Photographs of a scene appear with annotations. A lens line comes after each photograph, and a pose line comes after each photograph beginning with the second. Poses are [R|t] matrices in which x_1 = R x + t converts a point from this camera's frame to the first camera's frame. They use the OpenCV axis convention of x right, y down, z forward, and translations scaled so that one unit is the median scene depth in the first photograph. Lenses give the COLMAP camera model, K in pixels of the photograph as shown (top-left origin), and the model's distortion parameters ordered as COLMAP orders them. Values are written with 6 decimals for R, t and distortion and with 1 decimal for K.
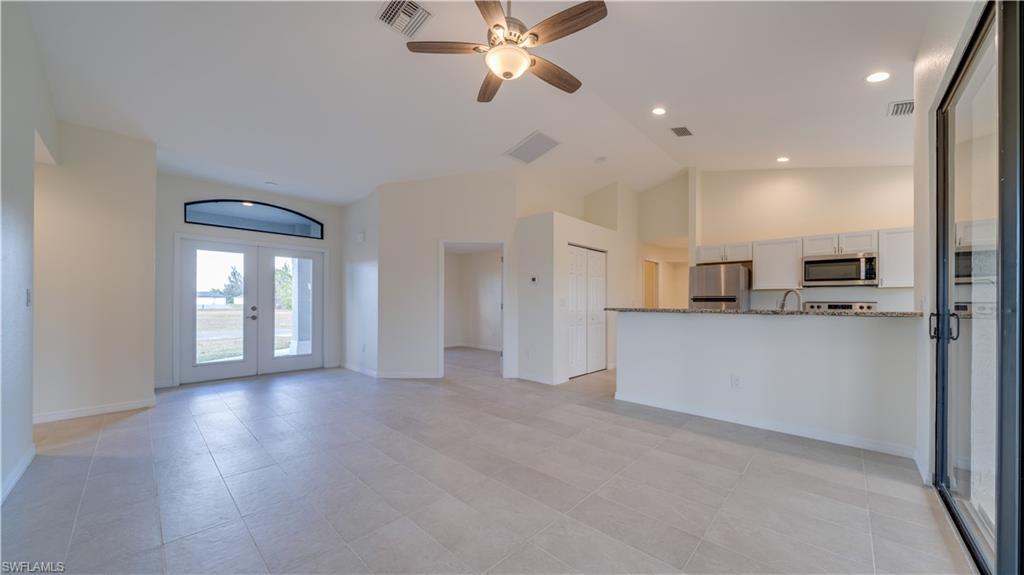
lens RADIAL K [[348.8, 0, 507.4], [0, 348.8, 300.5], [0, 0, 1]] dist [-0.000452, -0.000135]
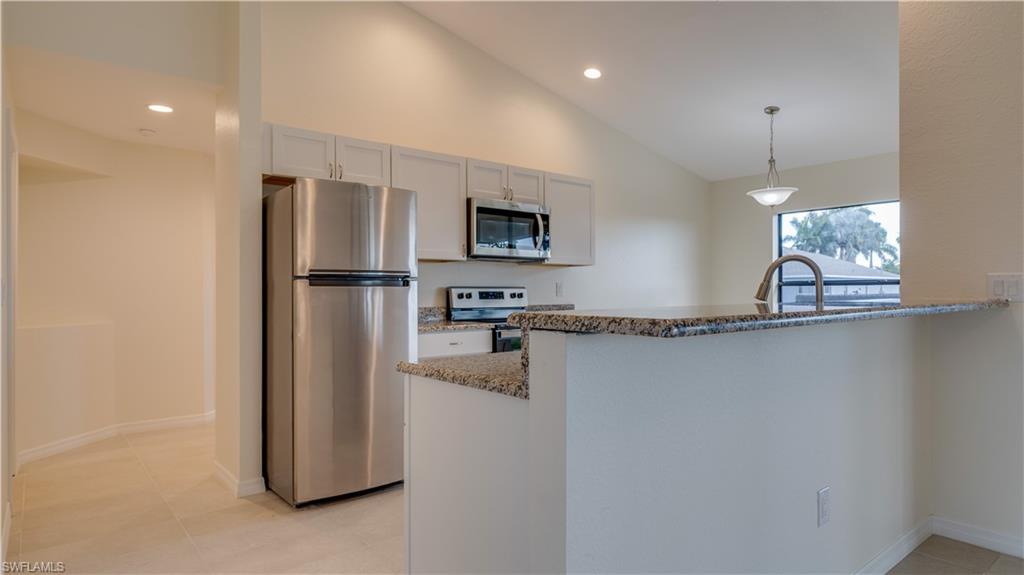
lens RADIAL K [[587.6, 0, 507.9], [0, 587.6, 288.7], [0, 0, 1]] dist [0.003979, 0.000231]
pose [[0.120141, -0.004548, 0.992746, 0.004669], [0.002643, 0.999987, 0.004261, 0.003408], [-0.992753, 0.002112, 0.120152, 0.856014]]
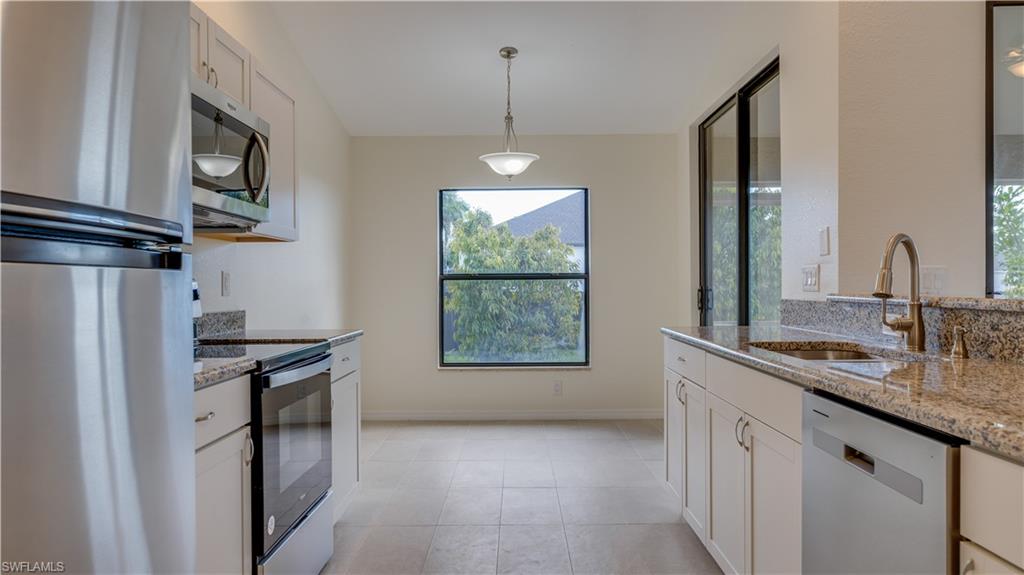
lens RADIAL K [[679.0, 0, 510.9], [0, 679.0, 288.2], [0, 0, 1]] dist [0.000296, 0.001038]
pose [[-0.688561, -0.006913, 0.725145, 0.404791], [-0.000943, 0.999962, 0.008638, 0.008475], [-0.725178, 0.005264, -0.688542, 1.149553]]
